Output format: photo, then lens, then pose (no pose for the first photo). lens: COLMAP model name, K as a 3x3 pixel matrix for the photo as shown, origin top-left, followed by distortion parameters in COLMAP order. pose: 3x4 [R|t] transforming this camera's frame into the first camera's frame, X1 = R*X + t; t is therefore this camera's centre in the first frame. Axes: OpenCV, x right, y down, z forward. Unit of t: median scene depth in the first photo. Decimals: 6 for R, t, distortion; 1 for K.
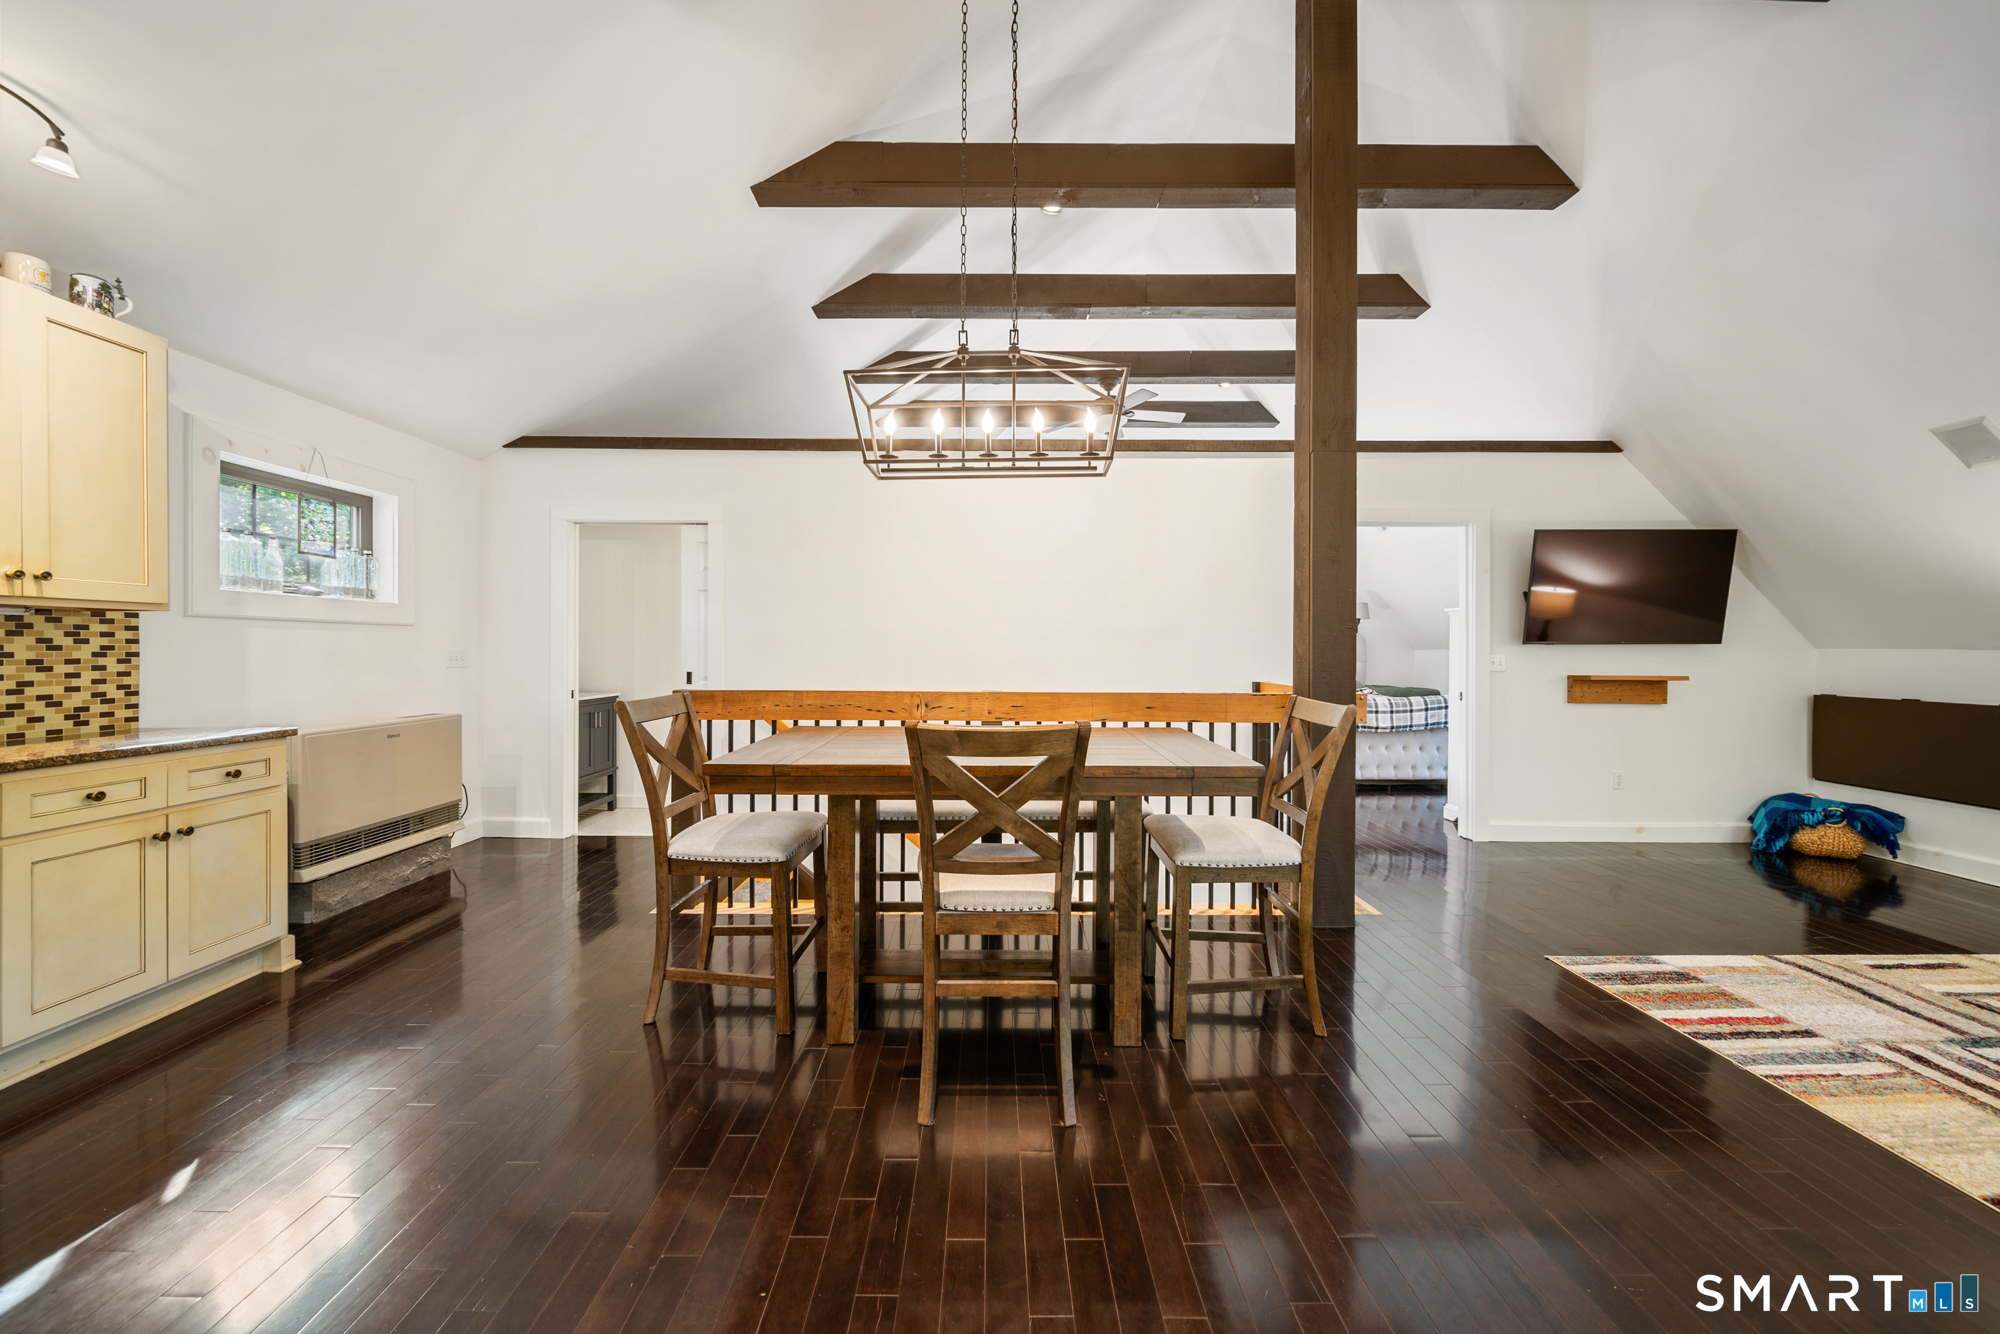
lens RADIAL K [[699.0, 0, 990.1], [0, 699.0, 651.6], [0, 0, 1]] dist [-0.000123, -0.000623]
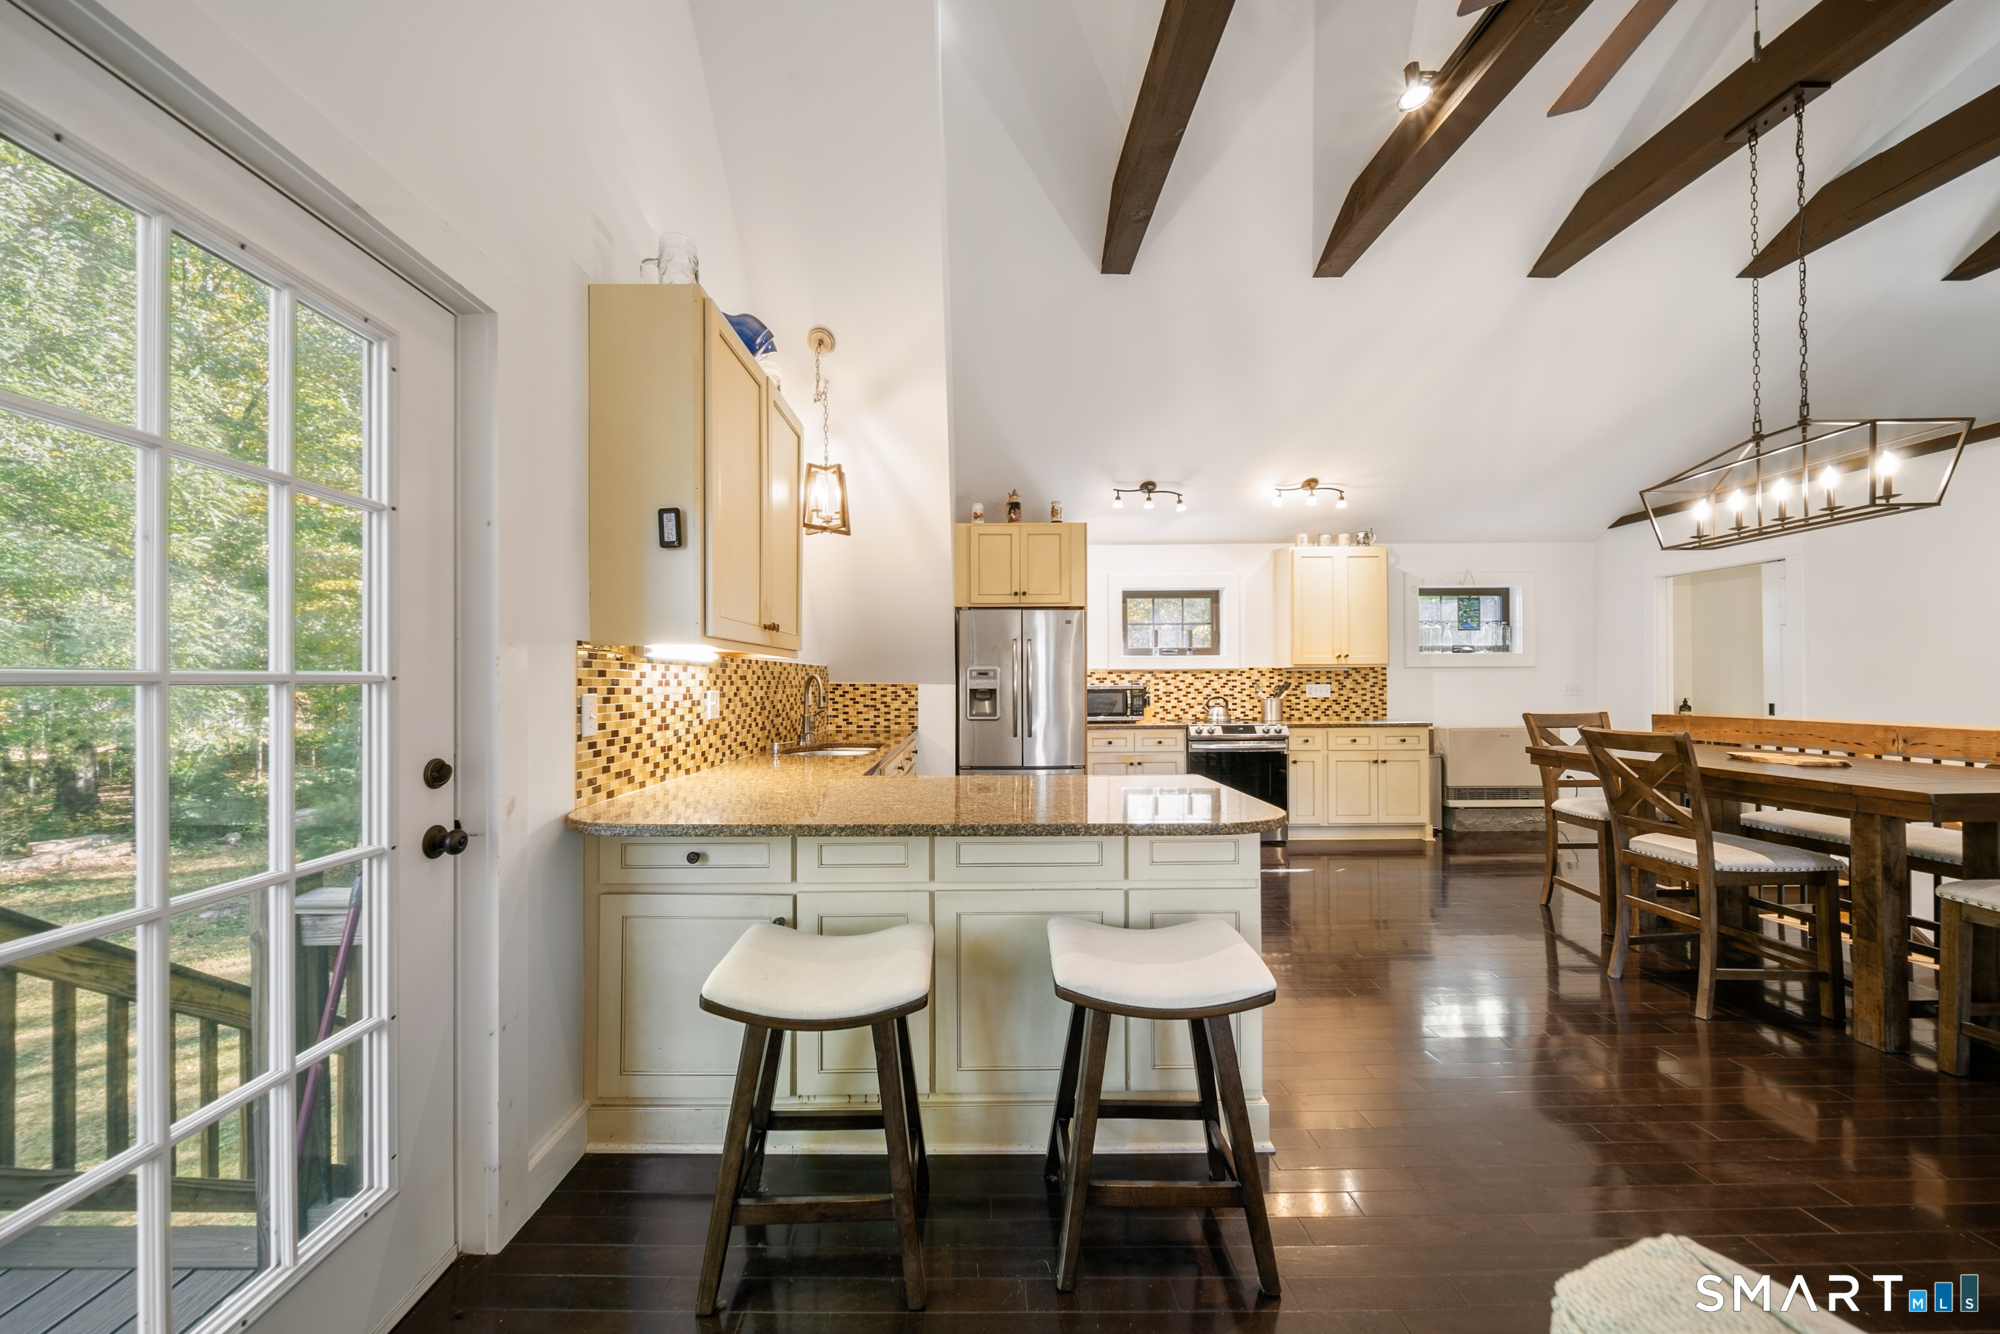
lens RADIAL K [[699.0, 0, 983.0], [0, 699.0, 678.2], [0, 0, 1]] dist [-0.000123, -0.000623]
pose [[0.008851, -0.009434, -0.999916, 0.961563], [0.003327, 0.999950, -0.009405, -0.004268], [0.999955, -0.003243, 0.008882, -0.297953]]
